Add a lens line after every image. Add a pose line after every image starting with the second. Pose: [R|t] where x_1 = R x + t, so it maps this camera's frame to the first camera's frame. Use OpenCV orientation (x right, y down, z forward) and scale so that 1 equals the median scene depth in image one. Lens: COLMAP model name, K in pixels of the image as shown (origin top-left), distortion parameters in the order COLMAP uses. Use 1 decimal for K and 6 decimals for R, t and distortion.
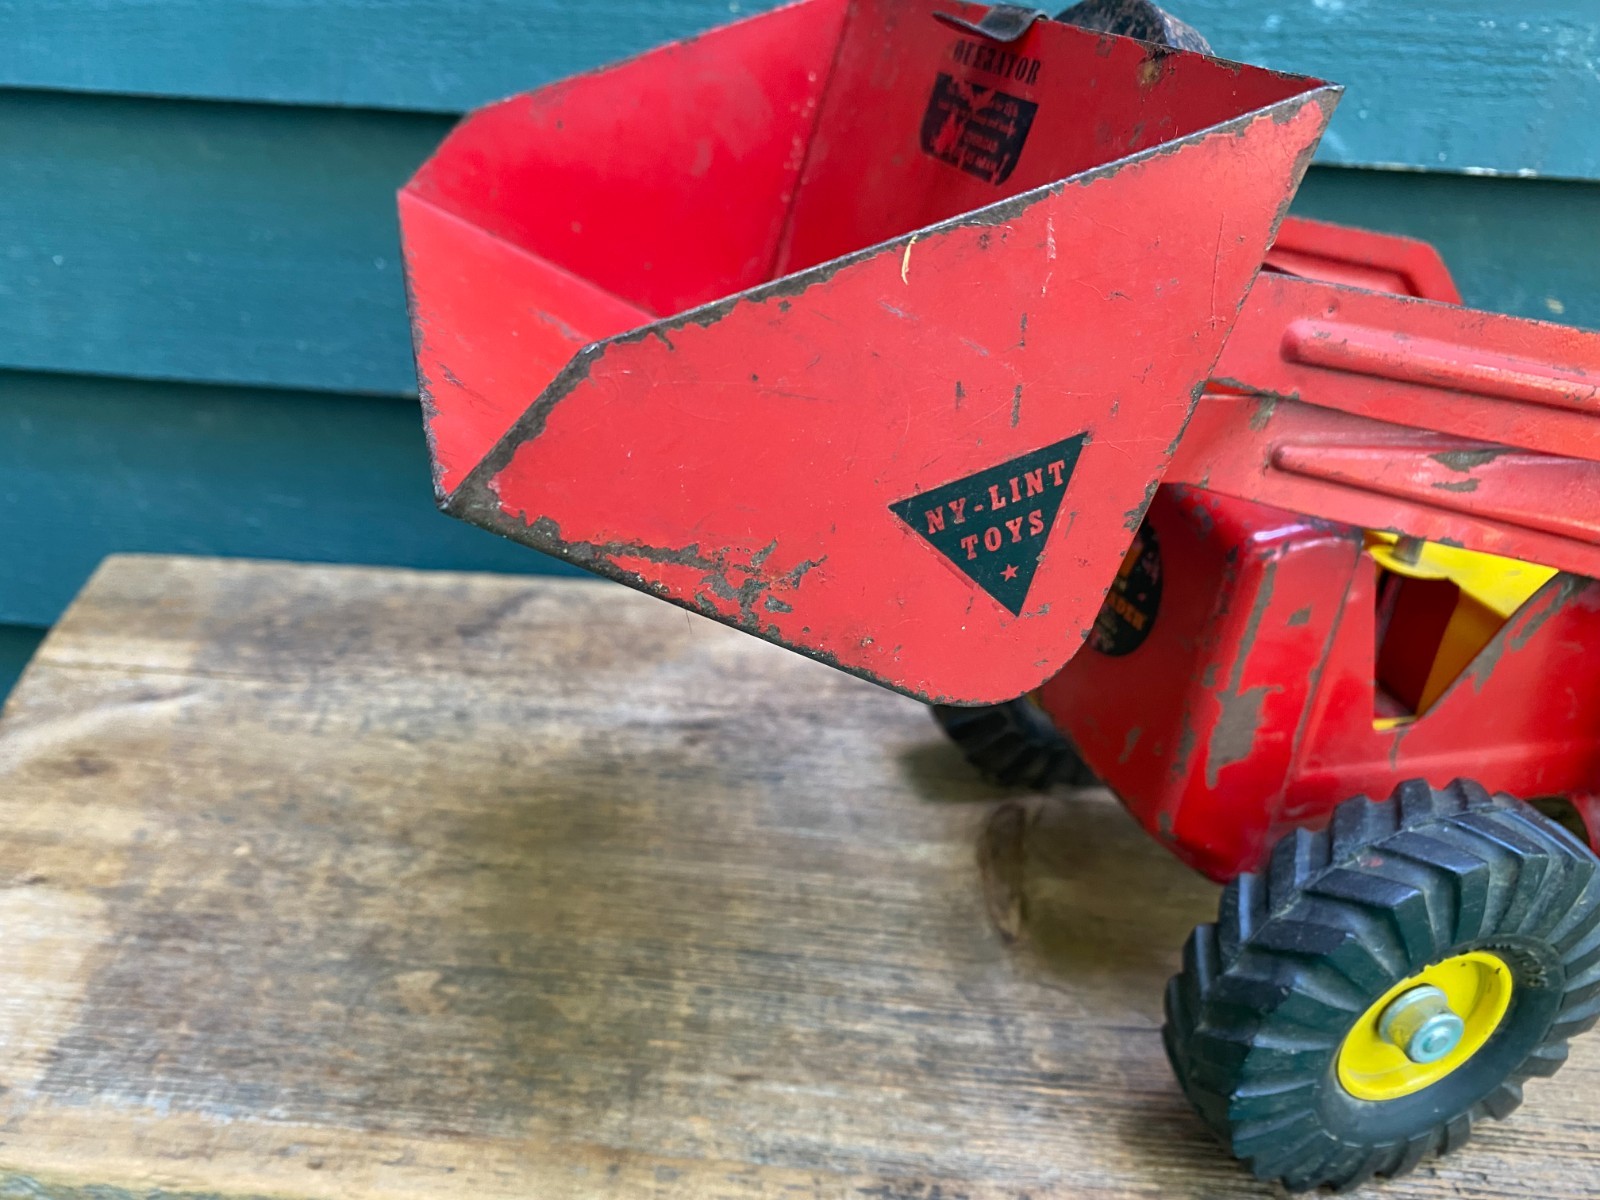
lens RADIAL K [[1247.9, 0, 756.3], [0, 1247.9, 577.8], [0, 0, 1]] dist [-0.014662, -0.005286]
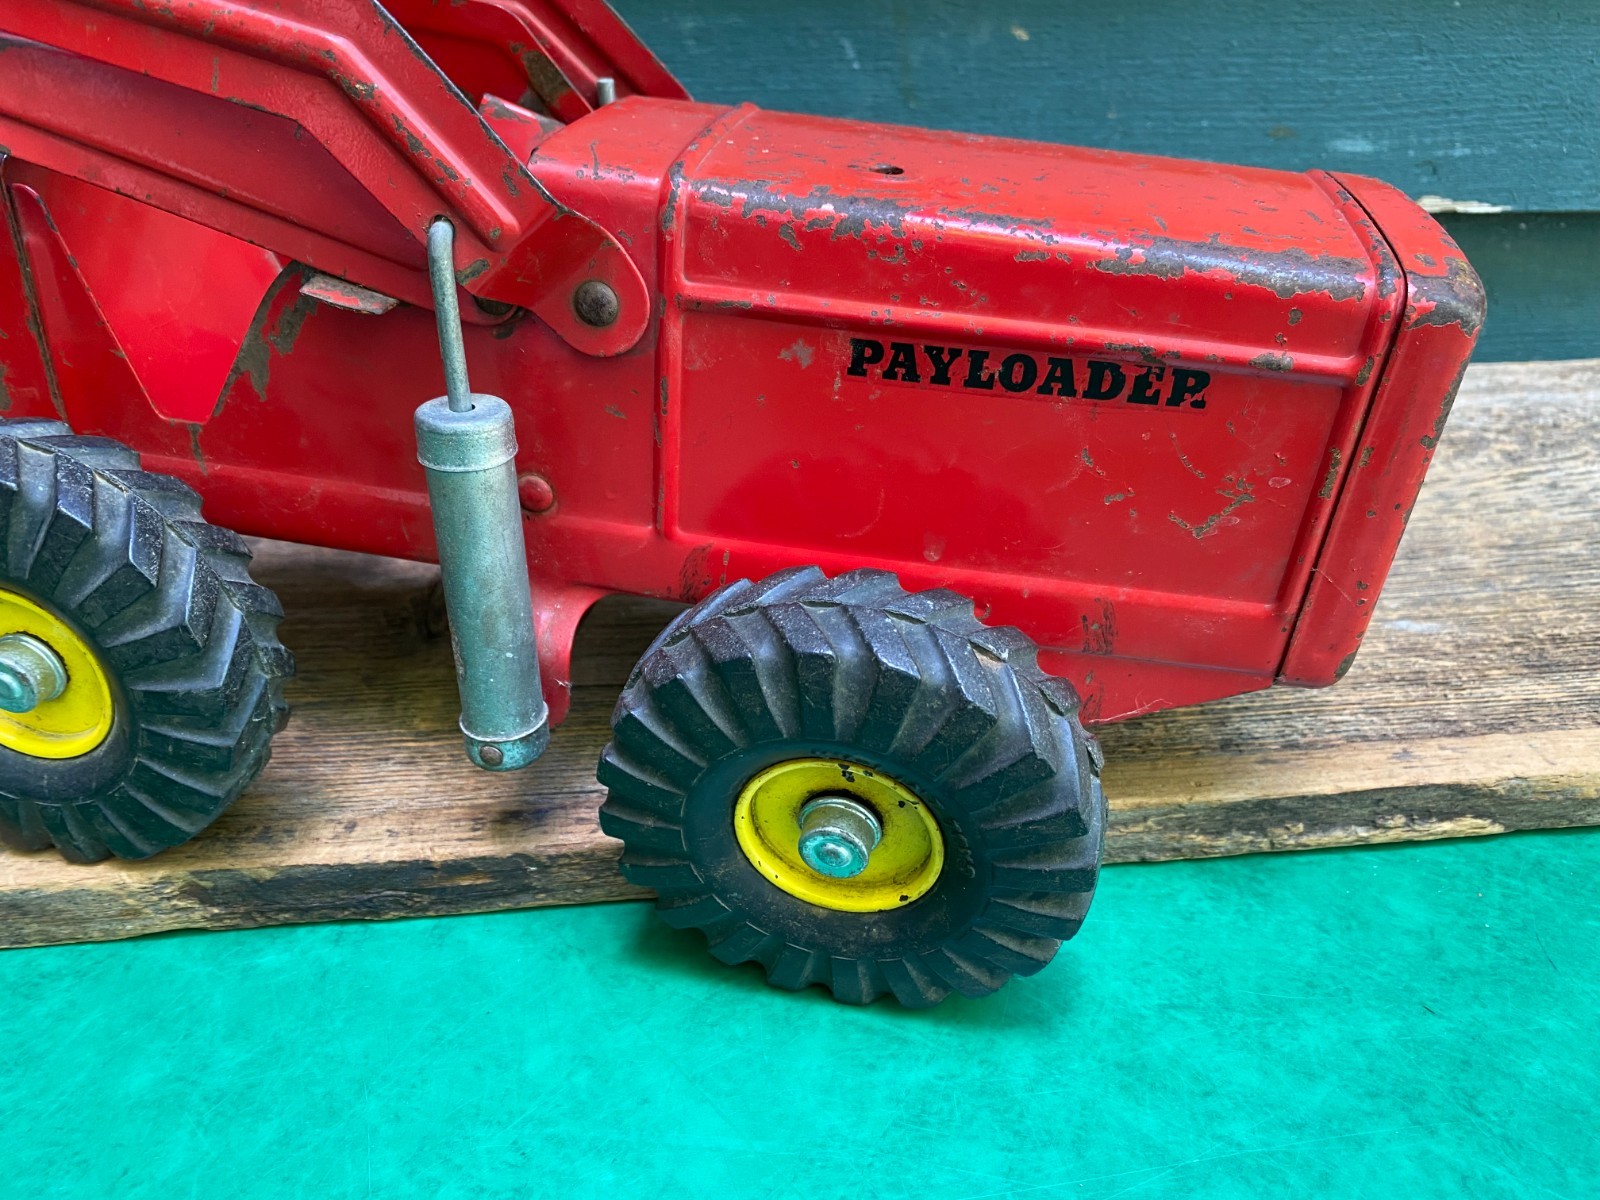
lens RADIAL K [[1247.9, 0, 796.7], [0, 1247.9, 587.9], [0, 0, 1]] dist [-0.014662, -0.005286]
pose [[0.986019, -0.124826, 0.110384, 0.386233], [0.118602, 0.991049, 0.061286, 0.220341], [-0.117046, -0.047338, 0.991998, -0.059303]]
